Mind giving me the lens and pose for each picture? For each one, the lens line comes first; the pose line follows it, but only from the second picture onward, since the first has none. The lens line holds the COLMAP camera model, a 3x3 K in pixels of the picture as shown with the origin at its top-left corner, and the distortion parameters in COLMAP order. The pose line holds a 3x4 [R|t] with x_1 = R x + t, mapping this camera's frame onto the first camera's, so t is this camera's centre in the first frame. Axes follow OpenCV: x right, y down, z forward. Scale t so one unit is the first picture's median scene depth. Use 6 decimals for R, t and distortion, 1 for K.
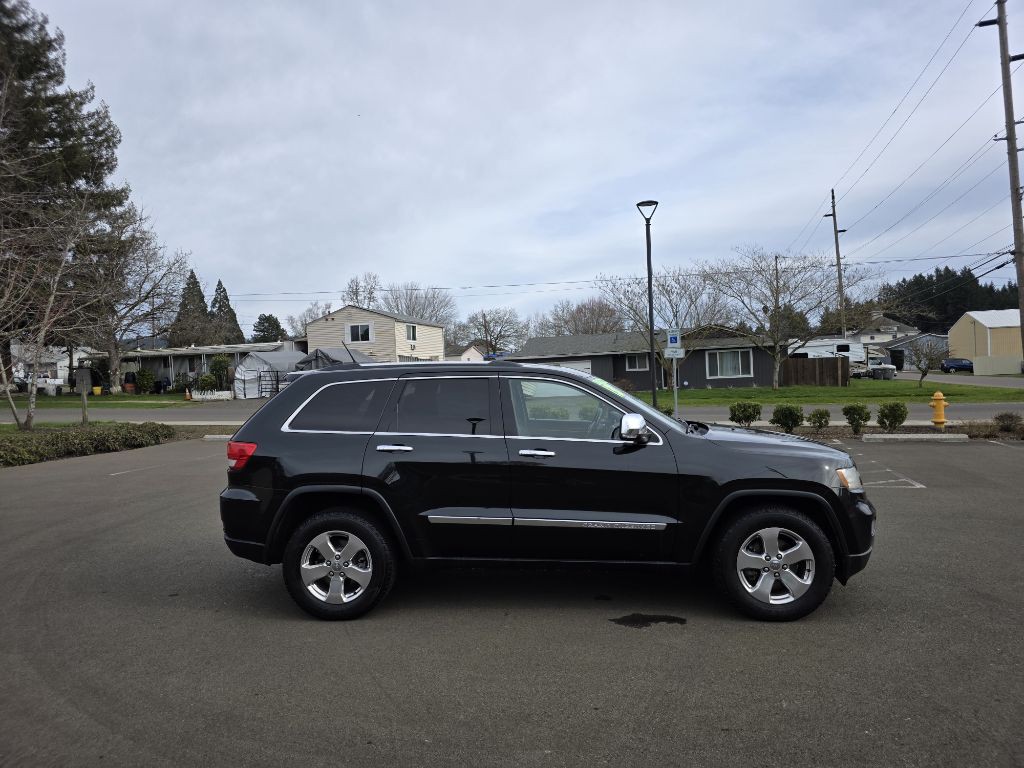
lens RADIAL K [[693.4, 0, 514.7], [0, 693.4, 379.1], [0, 0, 1]] dist [0.047980, -0.048035]
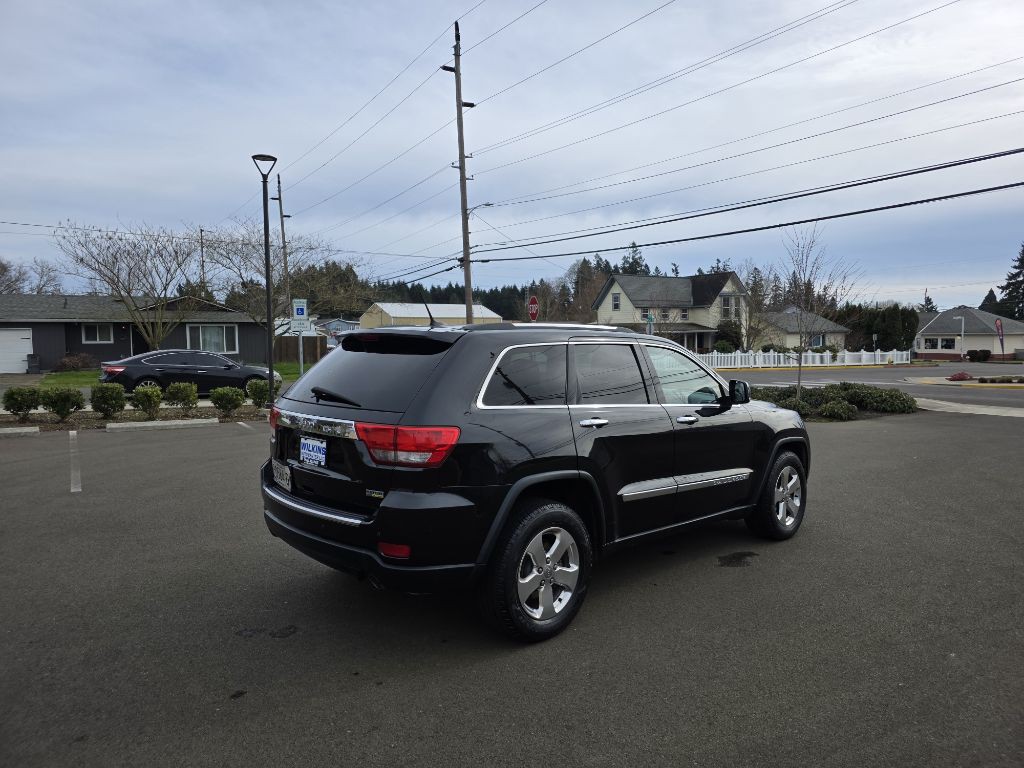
lens RADIAL K [[693.4, 0, 498.6], [0, 693.4, 376.3], [0, 0, 1]] dist [0.047980, -0.048035]
pose [[0.664207, -0.005227, 0.747530, -0.103807], [-0.014530, 0.999696, 0.019900, 0.003025], [-0.747407, -0.024079, 0.663929, 0.059481]]
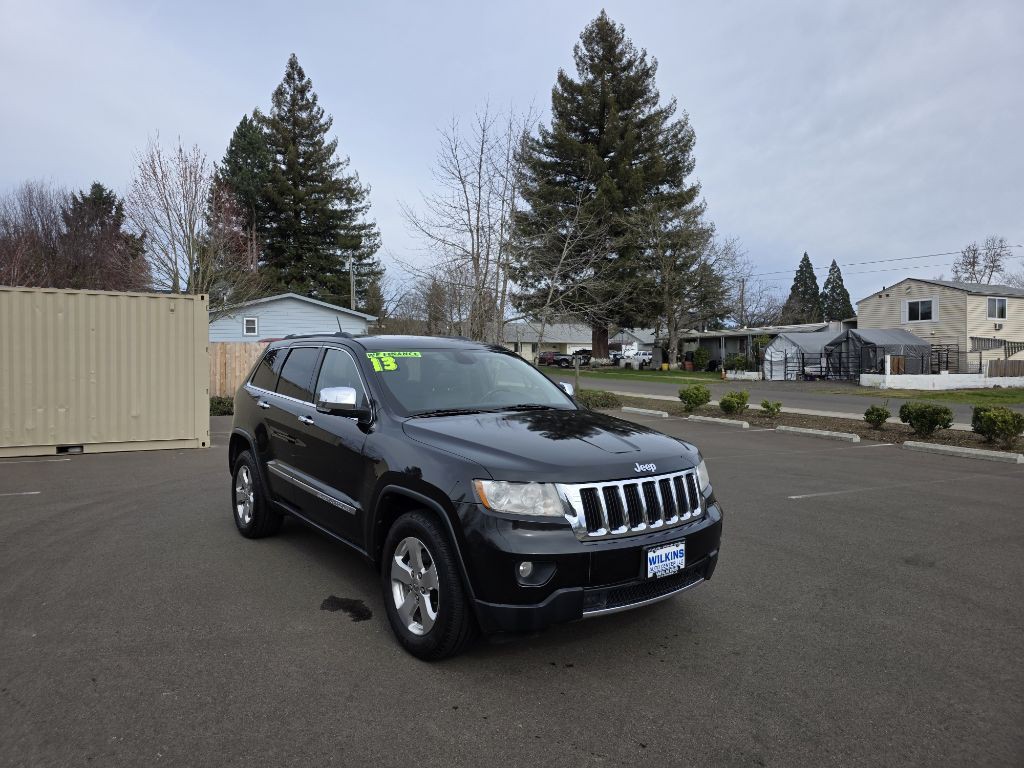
lens RADIAL K [[693.4, 0, 504.5], [0, 693.4, 373.9], [0, 0, 1]] dist [0.047980, -0.048035]
pose [[0.641900, 0.044537, -0.765494, 0.113061], [-0.030789, 0.999004, 0.032306, -0.000881], [0.766170, 0.002832, 0.642632, 0.060392]]
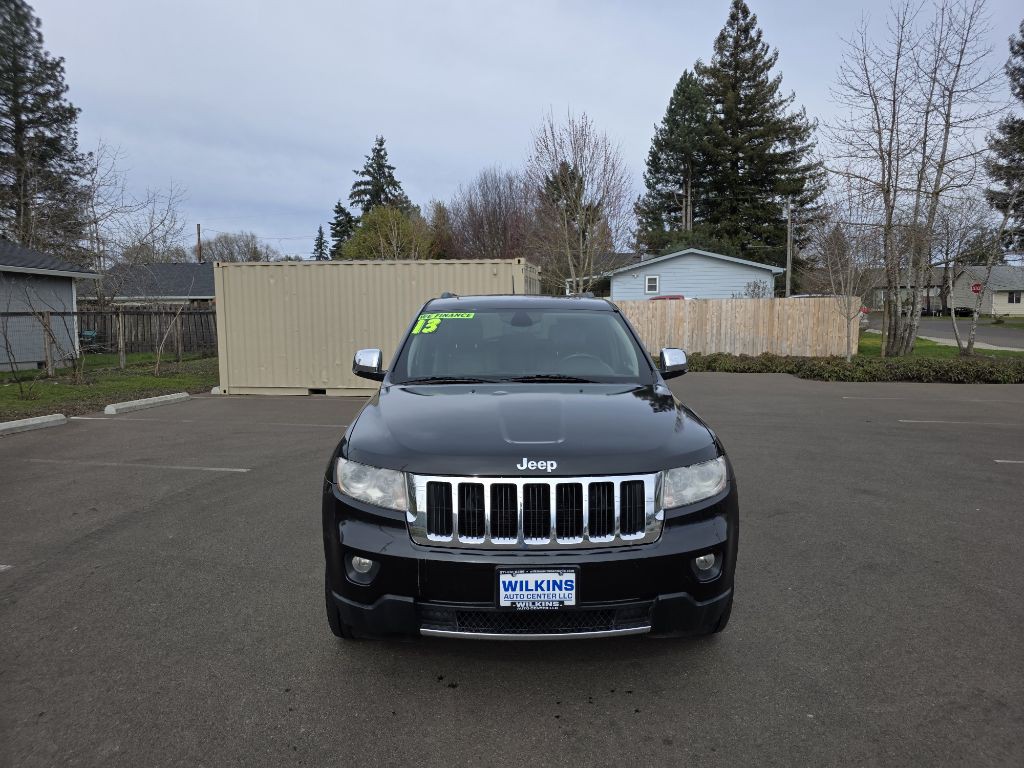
lens RADIAL K [[693.4, 0, 521.0], [0, 693.4, 384.4], [0, 0, 1]] dist [0.047980, -0.048035]
pose [[0.065511, 0.123697, -0.990155, 0.122726], [-0.009156, 0.992319, 0.123362, -0.002703], [0.997810, 0.000984, 0.066141, 0.124186]]
